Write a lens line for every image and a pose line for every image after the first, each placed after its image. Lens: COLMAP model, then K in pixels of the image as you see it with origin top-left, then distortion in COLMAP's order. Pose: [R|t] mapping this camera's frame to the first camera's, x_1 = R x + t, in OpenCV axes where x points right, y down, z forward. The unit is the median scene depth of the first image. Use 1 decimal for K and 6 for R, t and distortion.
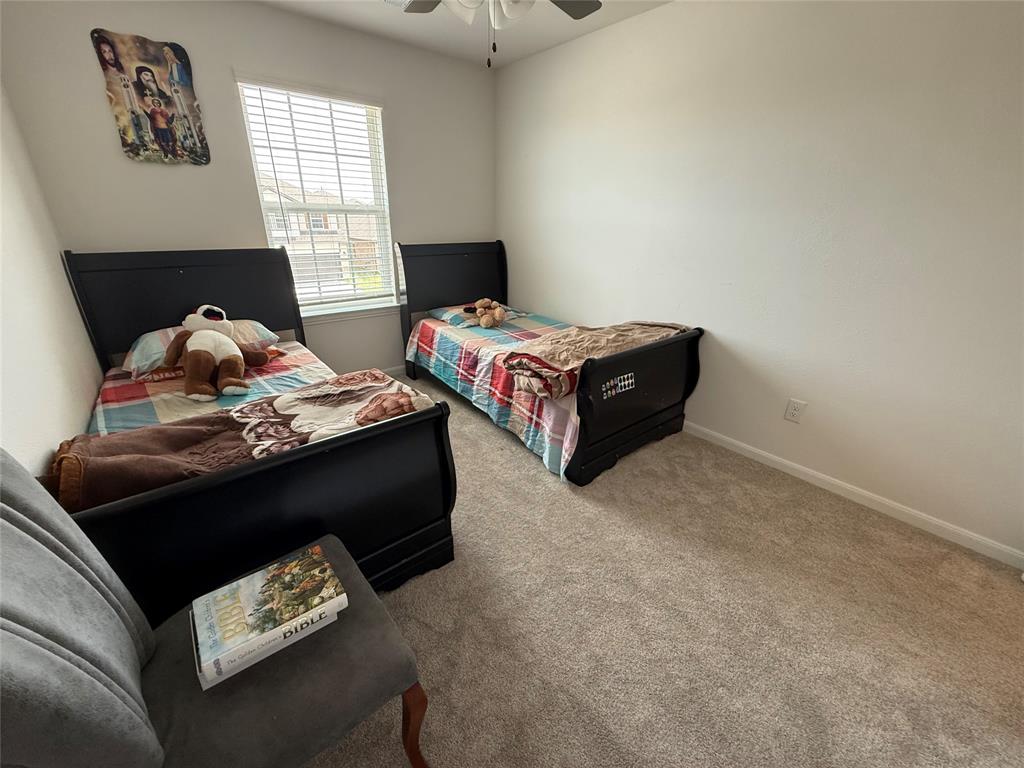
lens RADIAL K [[410.7, 0, 514.7], [0, 410.7, 386.2], [0, 0, 1]] dist [0.003151, -0.000347]
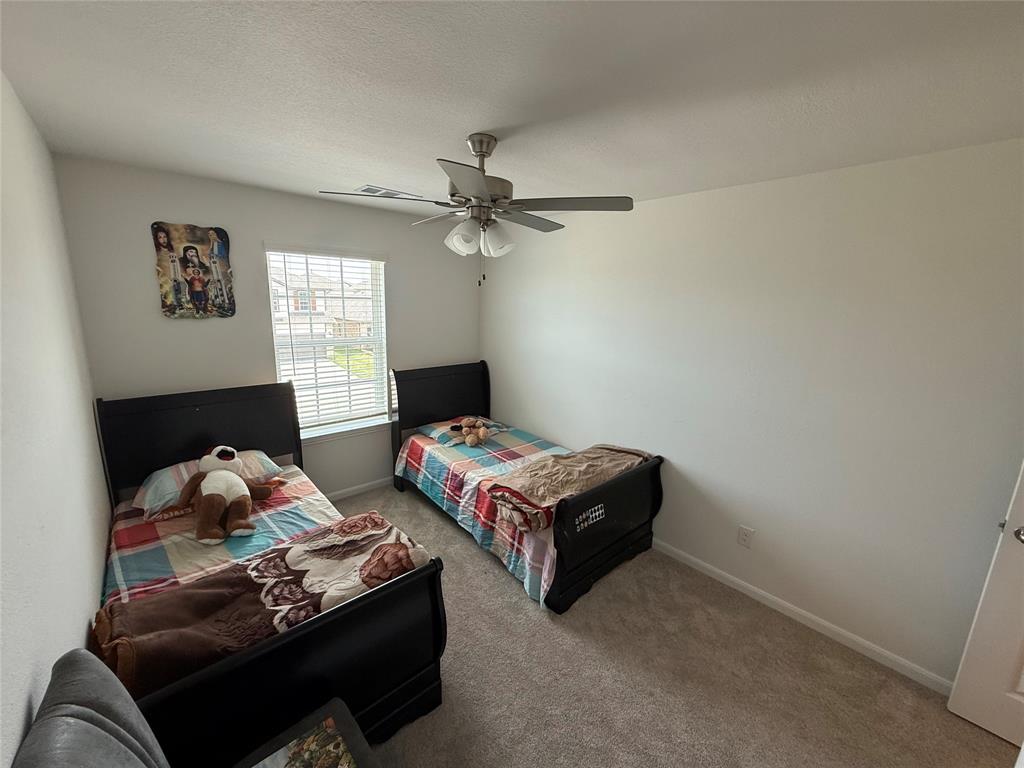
lens RADIAL K [[410.7, 0, 513.5], [0, 410.7, 385.6], [0, 0, 1]] dist [0.003151, -0.000347]
pose [[0.998976, 0.001554, 0.045219, -0.008678], [0.006321, 0.984818, -0.173476, -0.162481], [-0.044802, 0.173585, 0.983799, -0.161813]]
